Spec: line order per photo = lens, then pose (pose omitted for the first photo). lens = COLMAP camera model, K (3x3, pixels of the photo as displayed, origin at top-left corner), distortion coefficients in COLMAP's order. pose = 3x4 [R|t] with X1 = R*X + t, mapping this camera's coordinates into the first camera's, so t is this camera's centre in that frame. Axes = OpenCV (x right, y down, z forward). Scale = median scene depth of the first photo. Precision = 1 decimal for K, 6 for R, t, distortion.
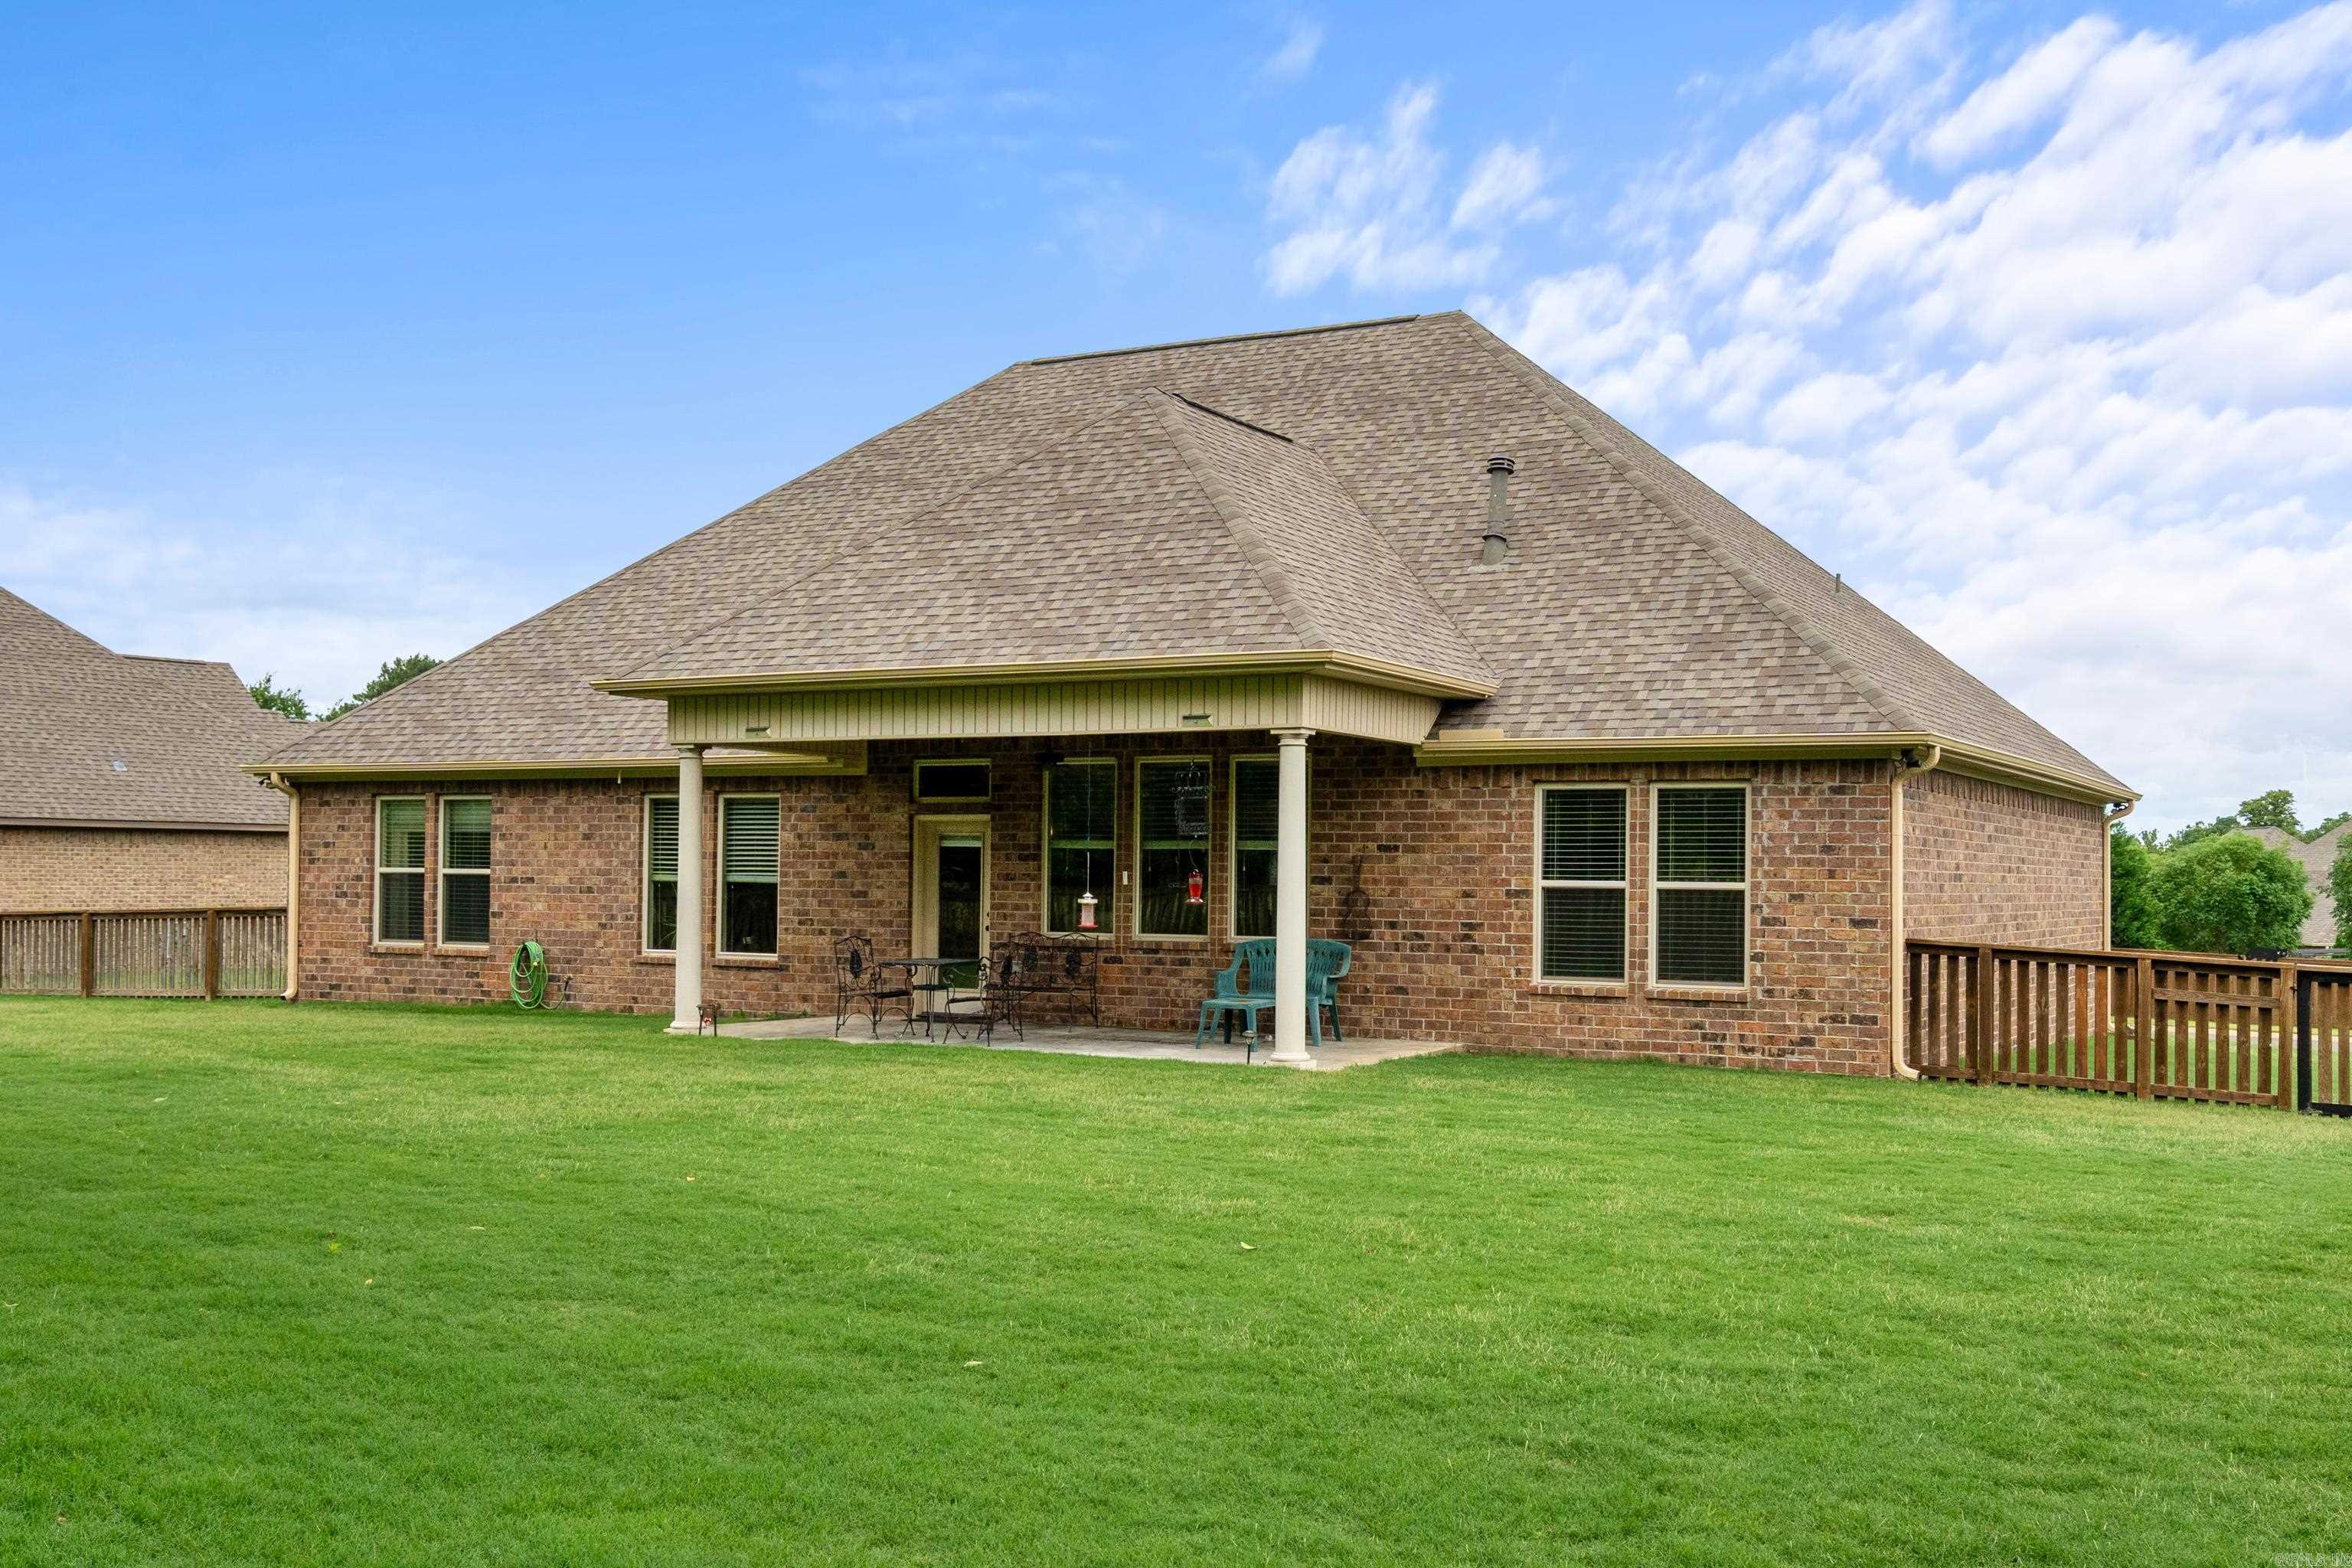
lens RADIAL K [[2331.4, 0, 1166.5], [0, 2331.4, 803.3], [0, 0, 1]] dist [0.010056, 0.000000]
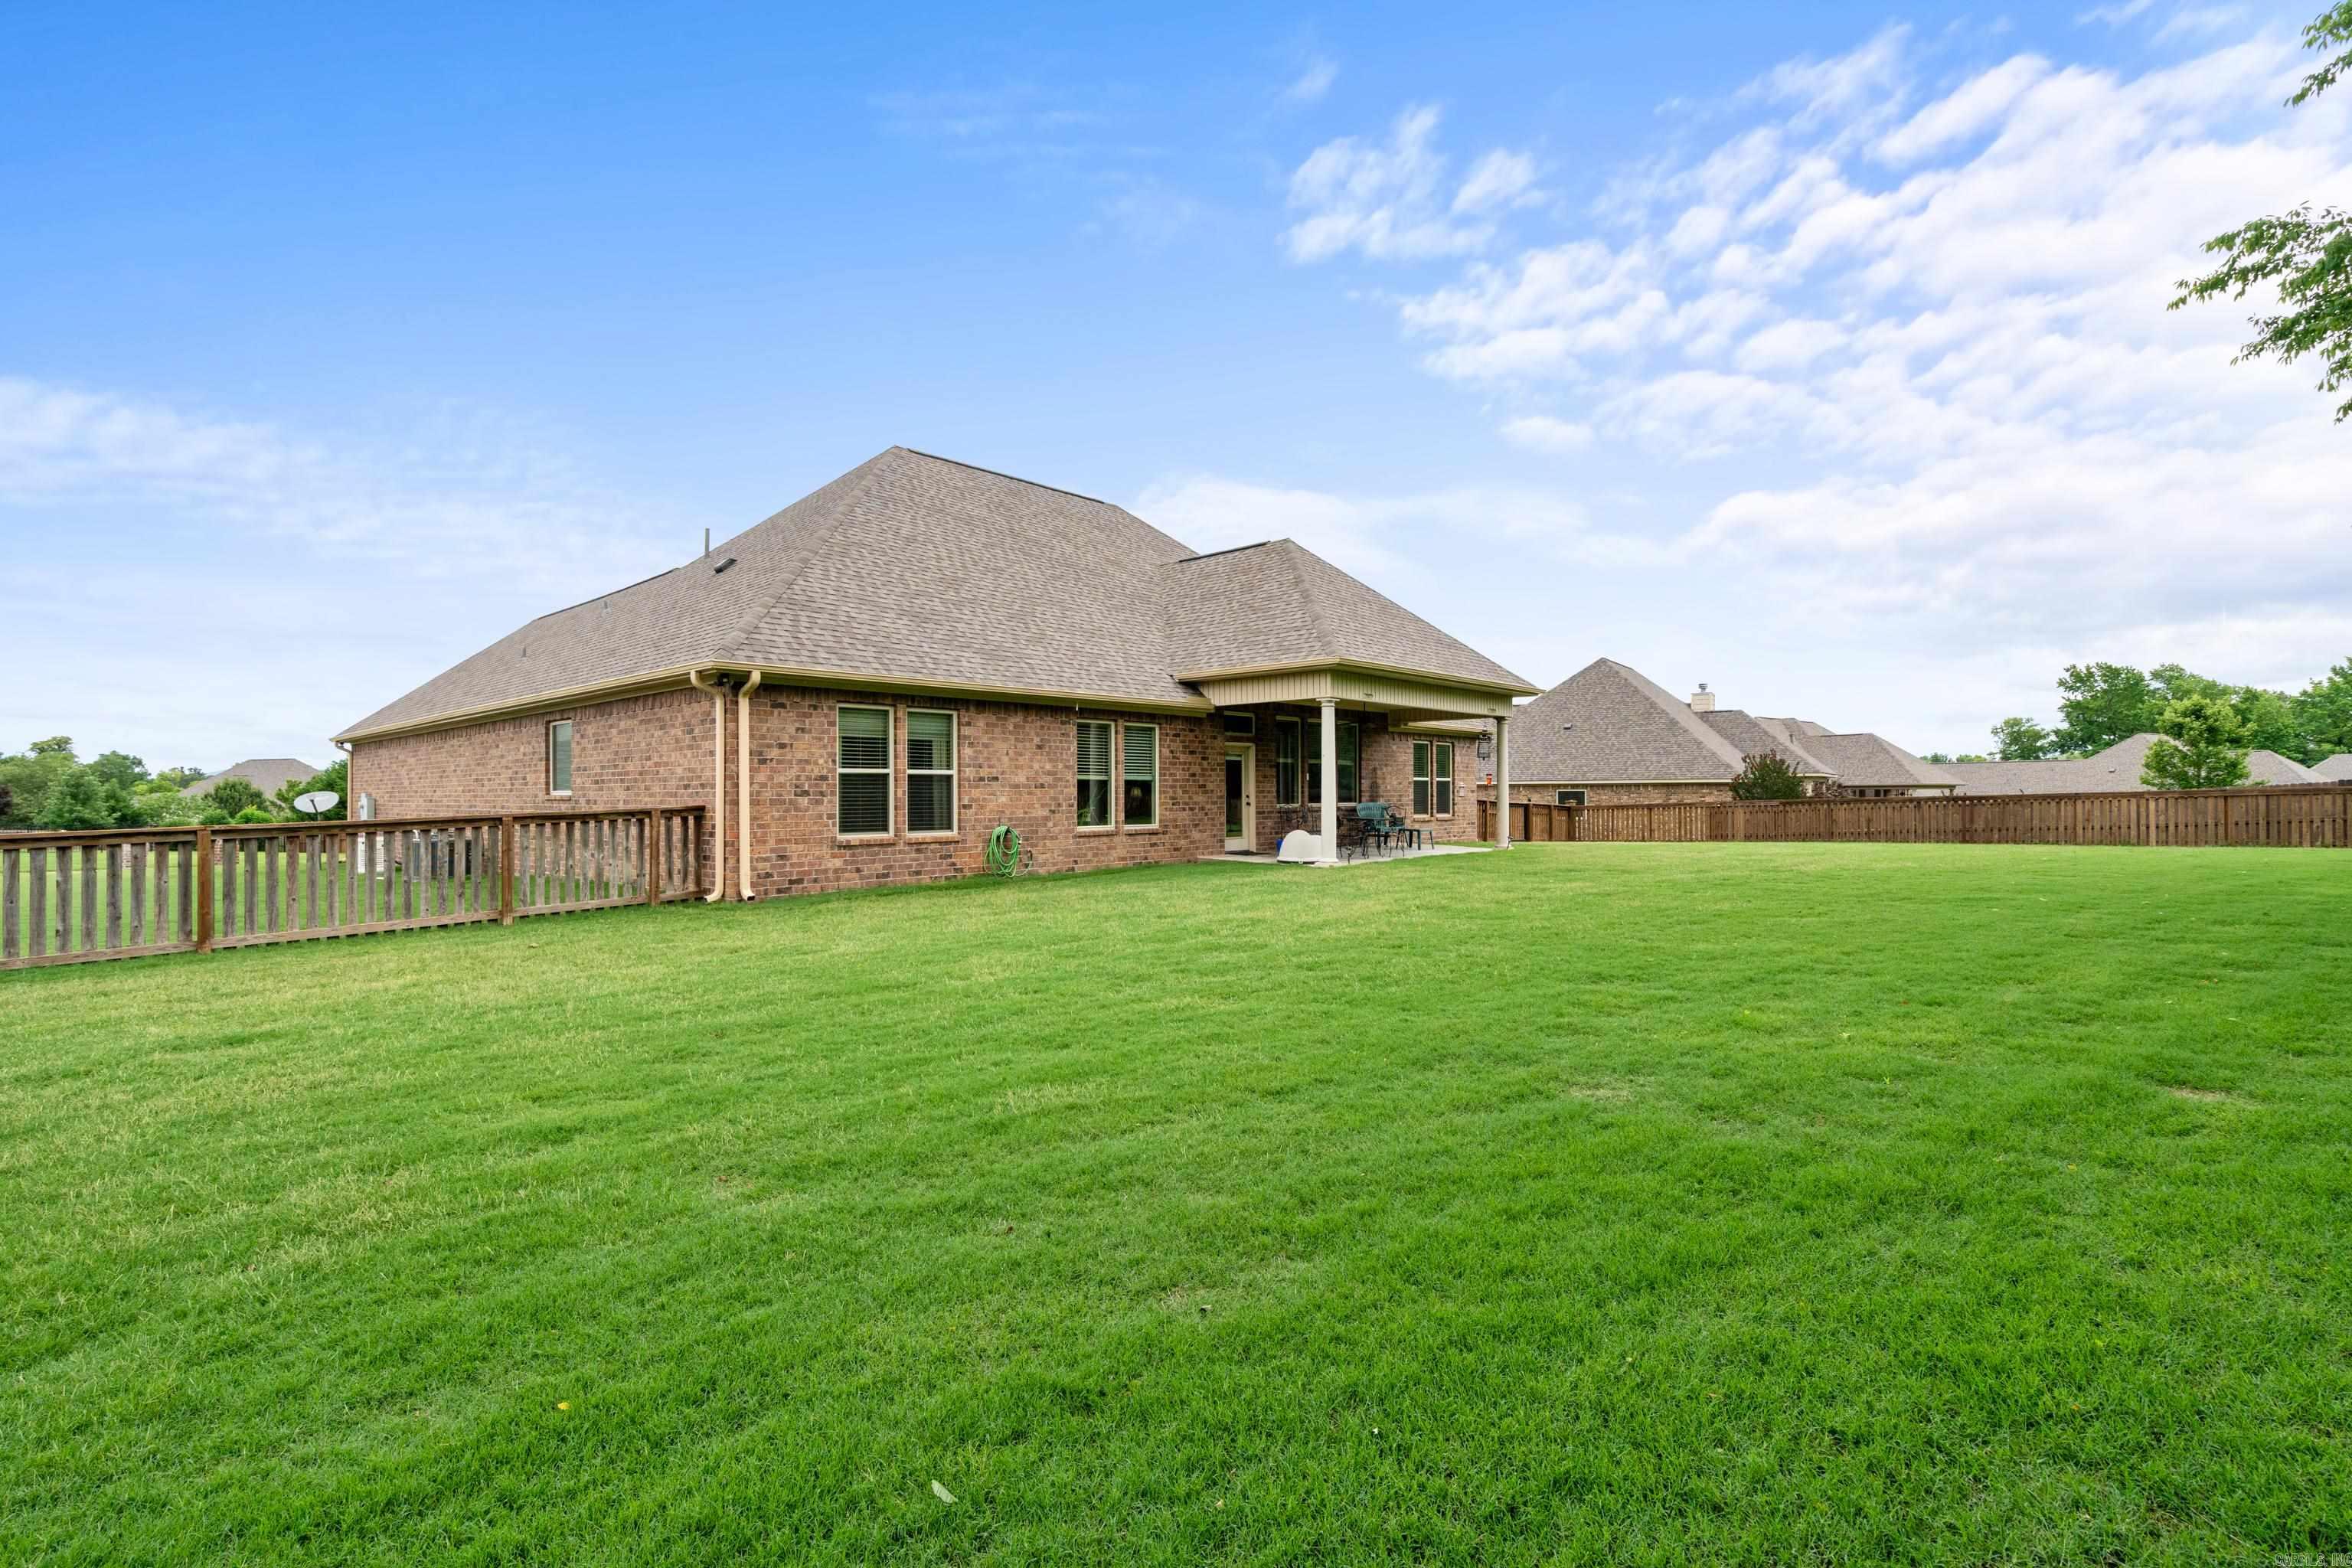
lens RADIAL K [[1072.5, 0, 1175.4], [0, 1072.5, 785.3], [0, 0, 1]] dist [-0.007274, 0.003854]
pose [[0.230372, -0.005166, 0.973089, -0.818493], [-0.023311, 0.999670, 0.010826, 0.027323], [-0.972823, -0.025178, 0.230175, 0.755758]]
